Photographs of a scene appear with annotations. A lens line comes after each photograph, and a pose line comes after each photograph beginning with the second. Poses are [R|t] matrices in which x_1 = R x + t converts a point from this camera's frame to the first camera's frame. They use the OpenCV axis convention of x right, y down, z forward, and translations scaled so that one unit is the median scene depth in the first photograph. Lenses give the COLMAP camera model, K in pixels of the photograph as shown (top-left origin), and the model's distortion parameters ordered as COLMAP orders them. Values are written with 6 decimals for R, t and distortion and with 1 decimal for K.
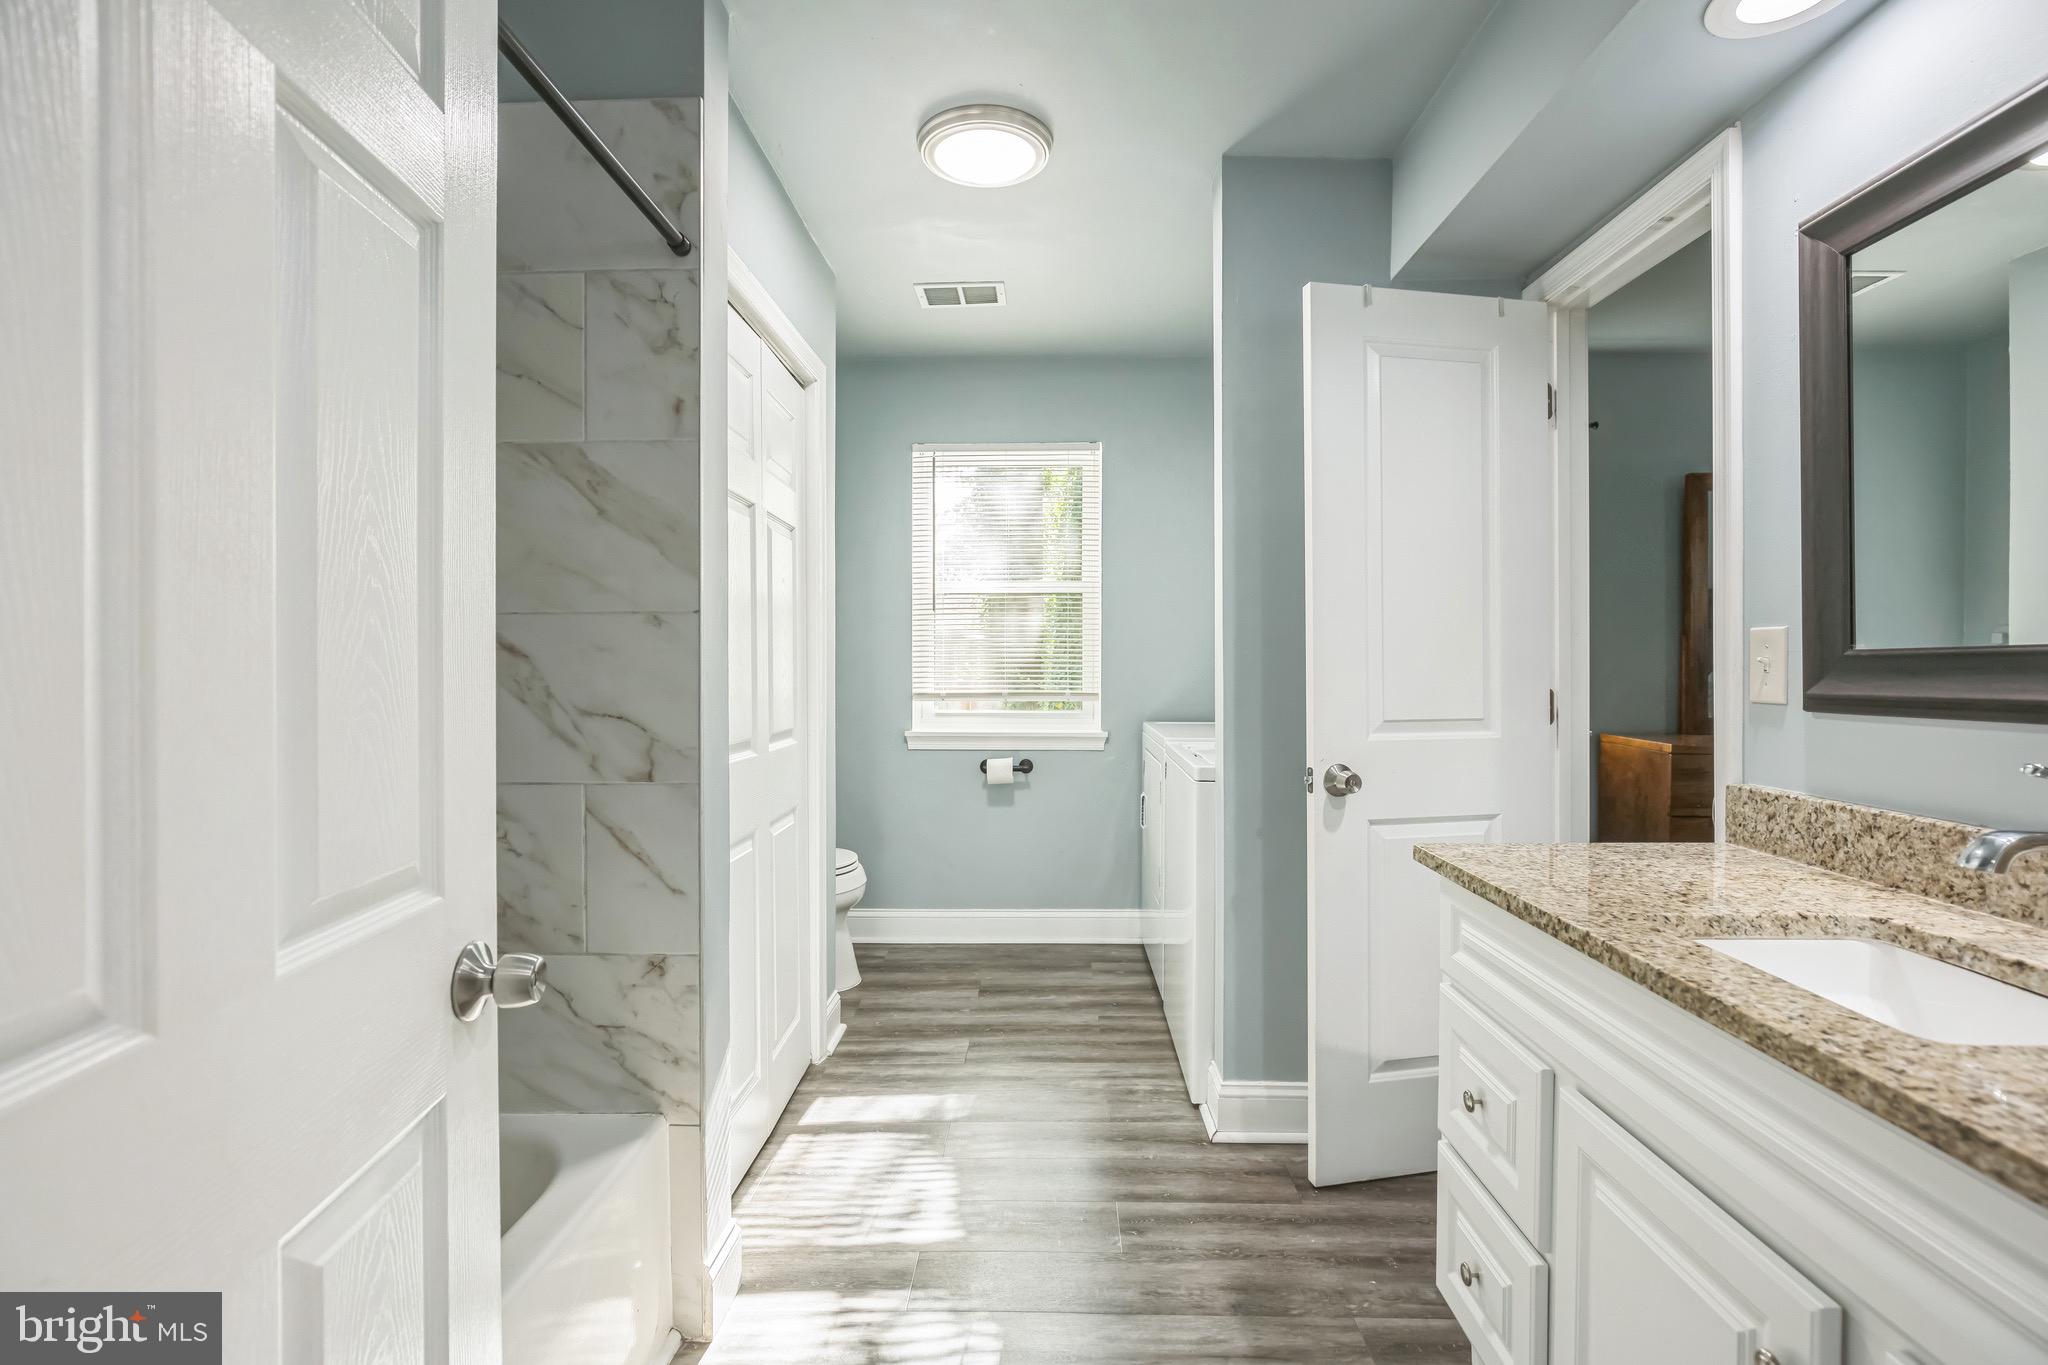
lens RADIAL K [[933.1, 0, 1043.0], [0, 933.1, 679.9], [0, 0, 1]] dist [-0.012793, 0.004924]
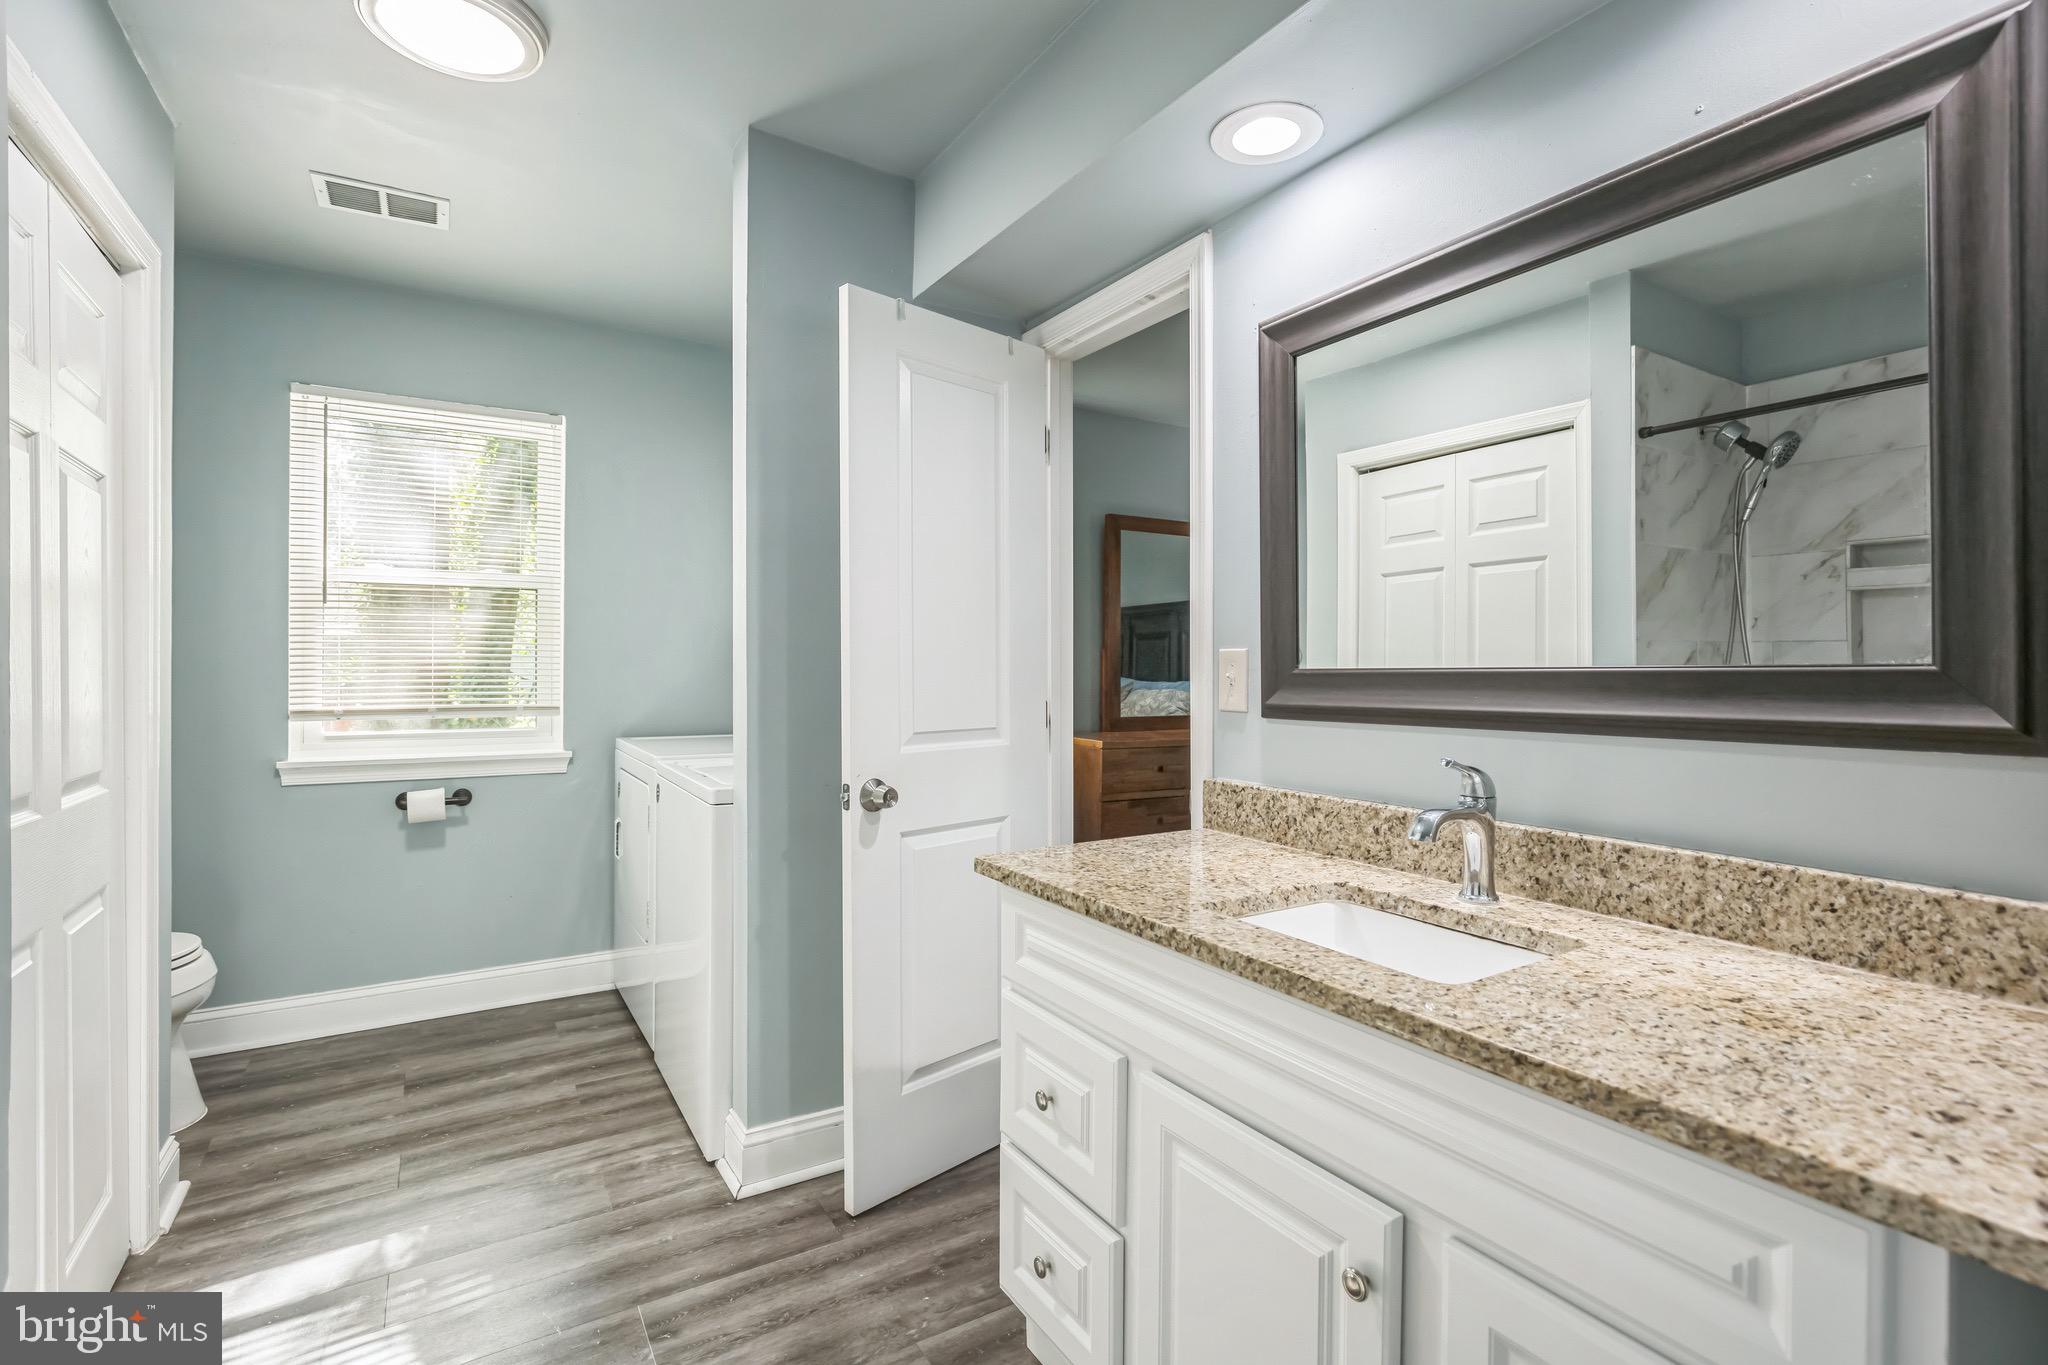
lens RADIAL K [[933.1, 0, 1017.2], [0, 933.1, 677.1], [0, 0, 1]] dist [-0.012793, 0.004924]
pose [[0.842684, -0.002022, 0.538404, -0.082466], [0.005682, 0.999971, -0.005139, -0.010748], [-0.538378, 0.007390, 0.842671, 0.085432]]
